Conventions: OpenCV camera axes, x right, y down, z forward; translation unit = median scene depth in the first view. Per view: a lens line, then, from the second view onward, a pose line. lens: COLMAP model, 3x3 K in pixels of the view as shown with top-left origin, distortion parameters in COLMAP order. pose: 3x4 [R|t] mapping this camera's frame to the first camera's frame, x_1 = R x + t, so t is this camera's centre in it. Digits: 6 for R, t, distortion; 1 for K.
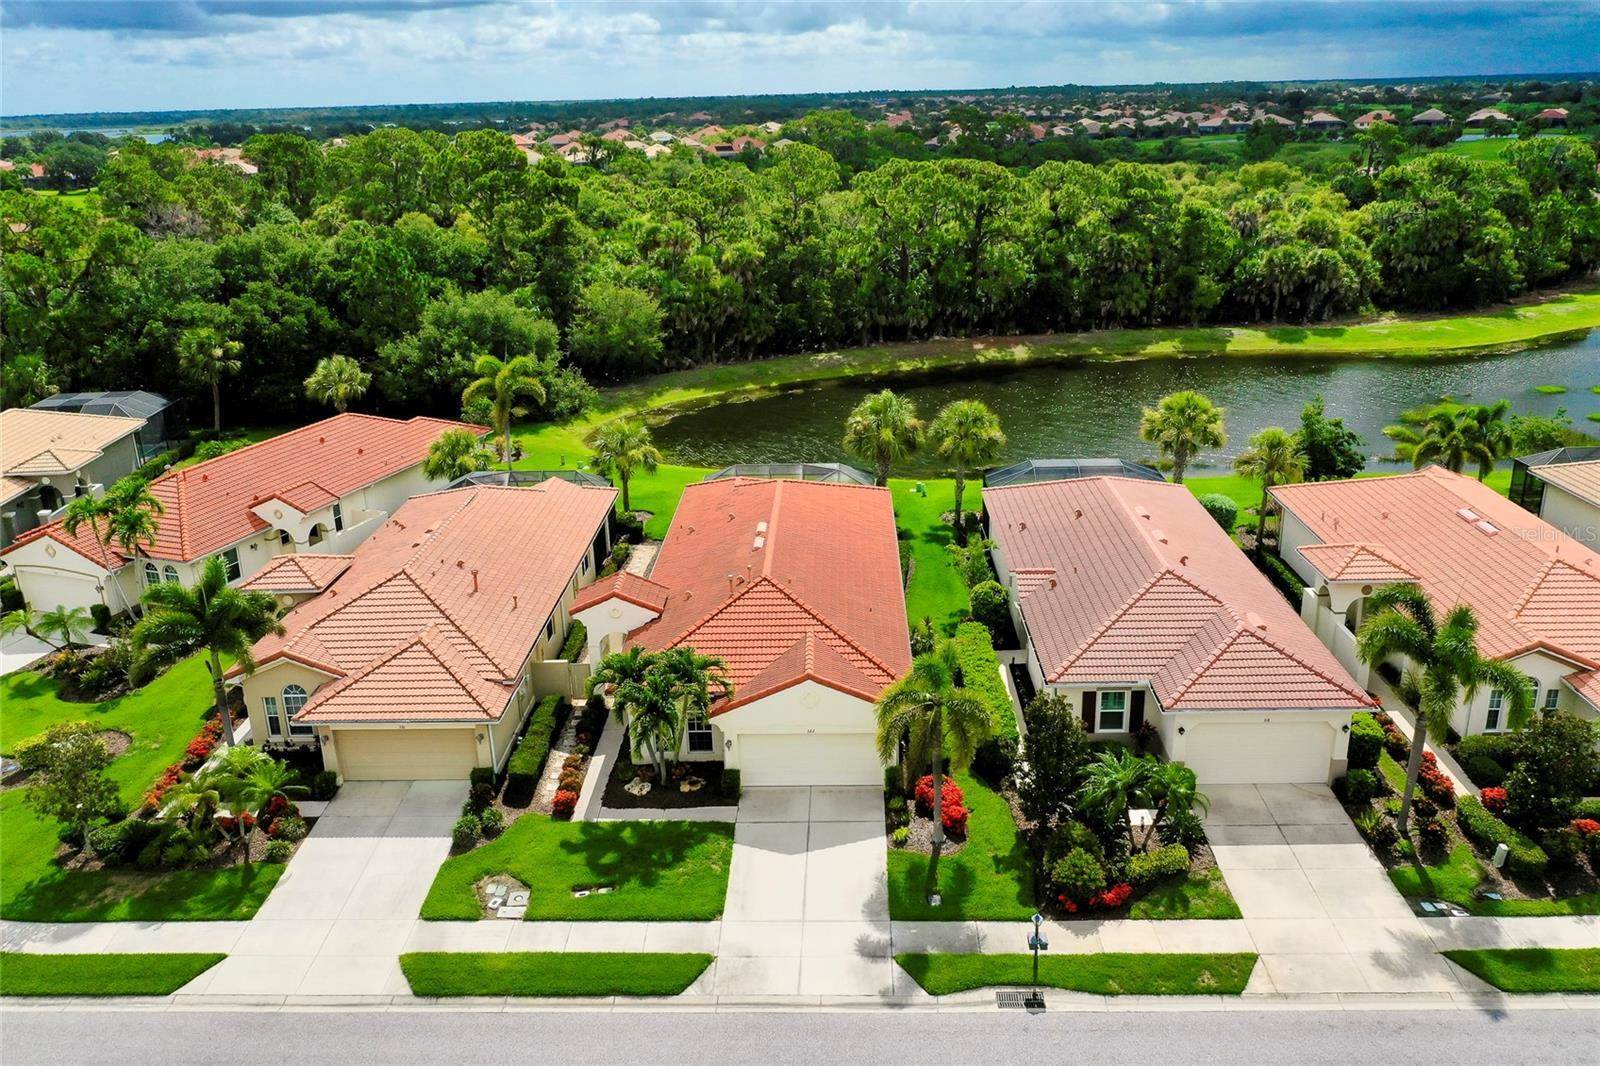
lens RADIAL K [[1253.9, 0, 800.0], [0, 1253.9, 533.0], [0, 0, 1]] dist [0.000558, 0.003484]
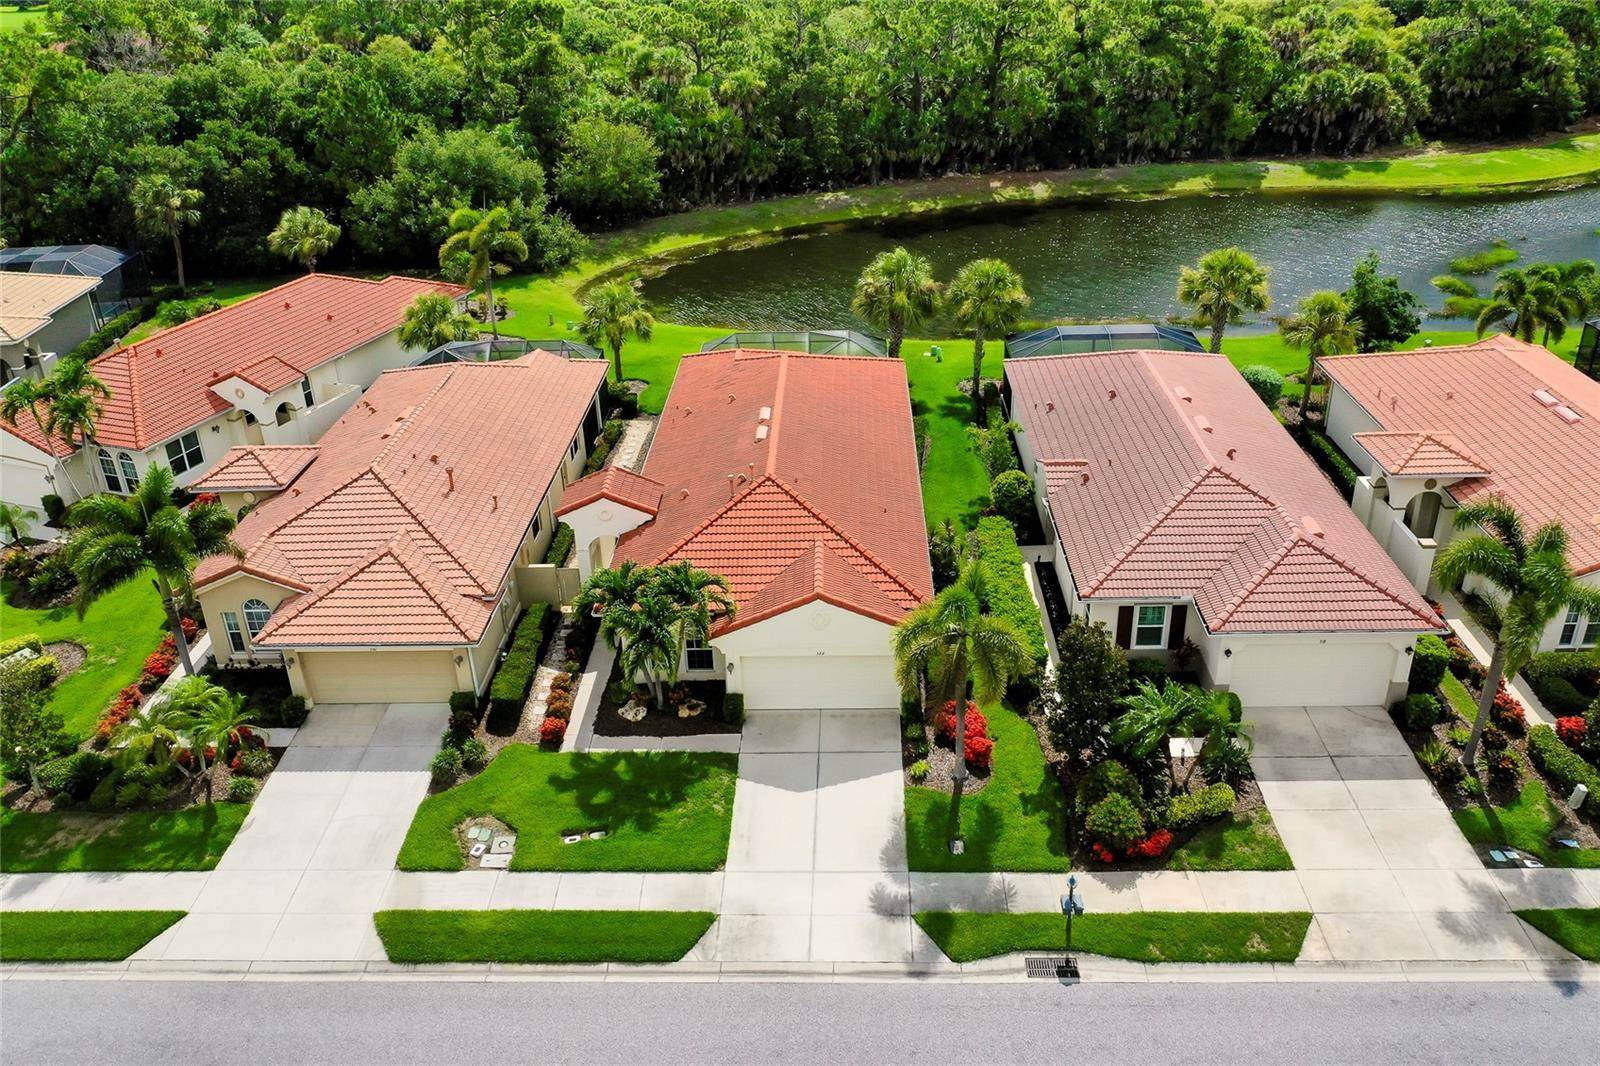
lens RADIAL K [[1253.9, 0, 800.0], [0, 1253.9, 533.0], [0, 0, 1]] dist [0.000558, 0.003484]
pose [[0.999986, -0.003774, -0.003677, -0.002456], [0.004237, 0.990783, 0.135394, -0.049896], [0.003132, -0.135408, 0.990785, 0.103530]]
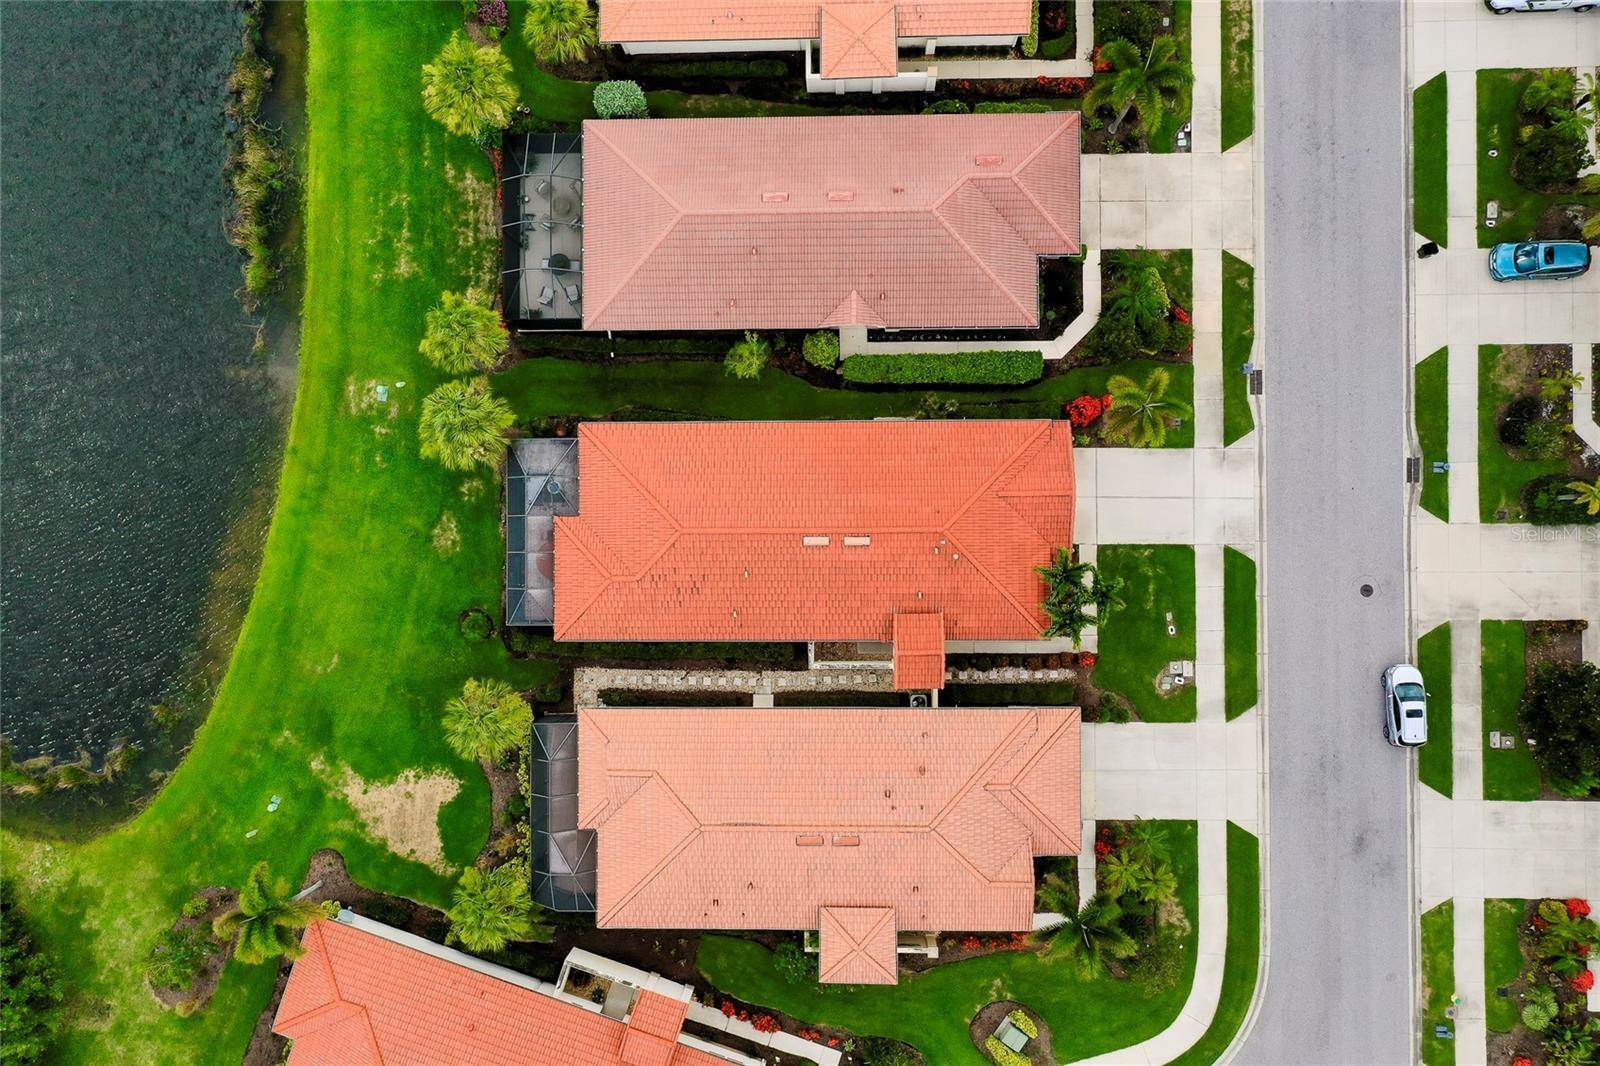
lens RADIAL K [[1288.3, 0, 806.0], [0, 1288.3, 560.9], [0, 0, 1]] dist [-0.001290, 0.003010]
pose [[-0.030556, -0.998626, 0.042578, -0.120058], [0.354566, 0.028998, 0.934581, -1.284286], [-0.934532, 0.043654, 0.353192, 0.724835]]
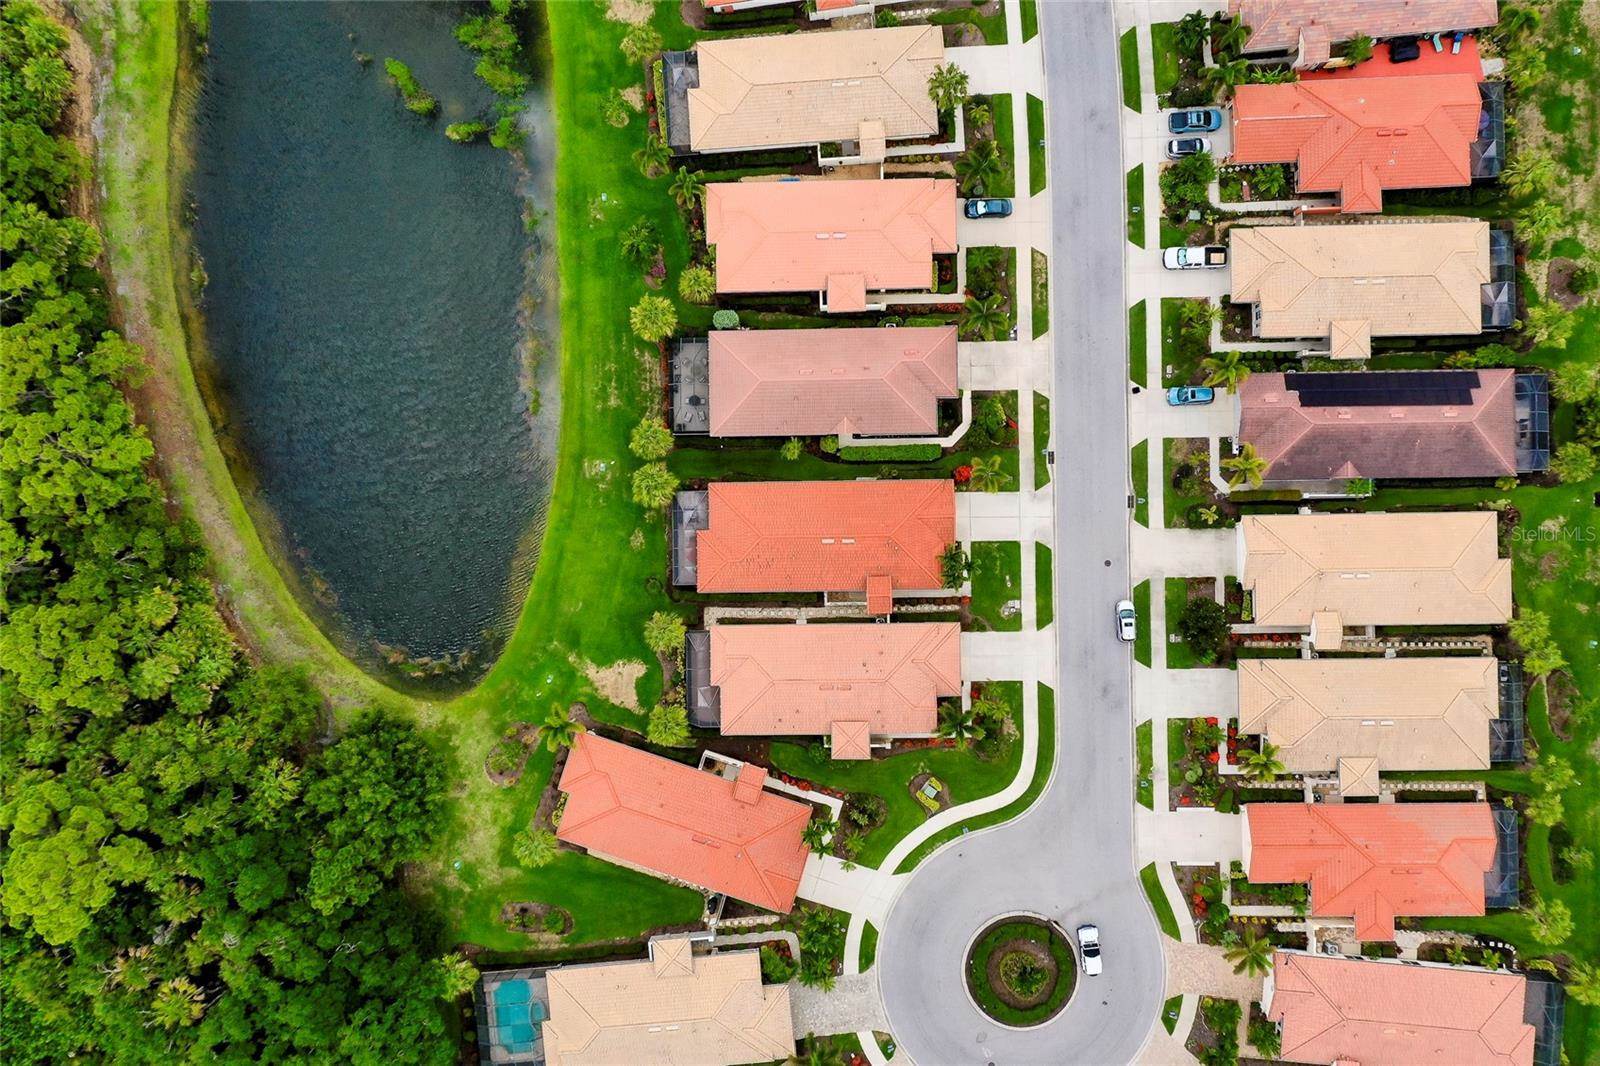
lens RADIAL K [[1288.3, 0, 806.0], [0, 1288.3, 560.9], [0, 0, 1]] dist [-0.001290, 0.003010]
pose [[-0.040921, -0.998349, 0.040310, -0.194494], [0.353751, 0.023254, 0.935051, -2.631215], [-0.934444, 0.052523, 0.352215, 0.259830]]
